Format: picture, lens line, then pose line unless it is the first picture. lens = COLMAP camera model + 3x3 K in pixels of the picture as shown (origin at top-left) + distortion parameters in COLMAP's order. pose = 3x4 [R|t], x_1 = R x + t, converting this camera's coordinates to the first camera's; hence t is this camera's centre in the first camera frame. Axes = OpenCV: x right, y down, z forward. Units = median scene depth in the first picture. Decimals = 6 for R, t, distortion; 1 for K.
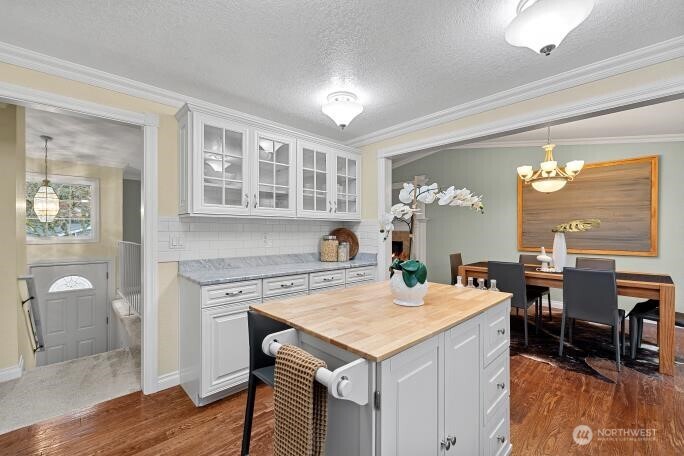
lens RADIAL K [[287.8, 0, 338.1], [0, 287.8, 227.8], [0, 0, 1]] dist [0.001576, 0.000175]
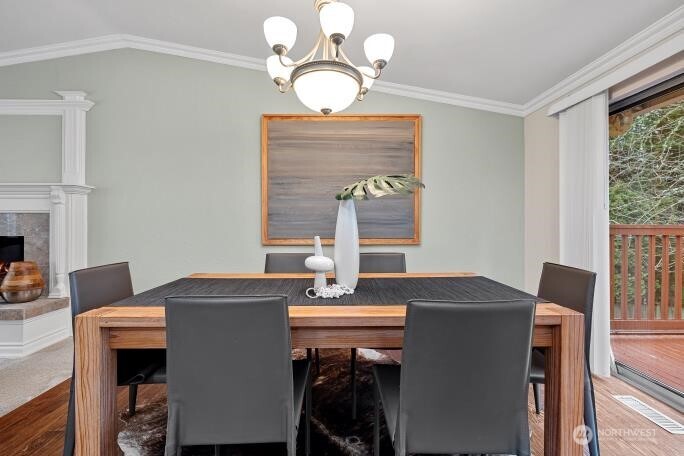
lens RADIAL K [[287.8, 0, 340.5], [0, 287.8, 224.9], [0, 0, 1]] dist [0.001576, 0.000175]
pose [[0.675616, -0.000615, 0.737253, 0.386031], [-0.005658, 0.999966, 0.006019, 0.042458], [-0.737232, -0.008238, 0.675589, 0.624807]]
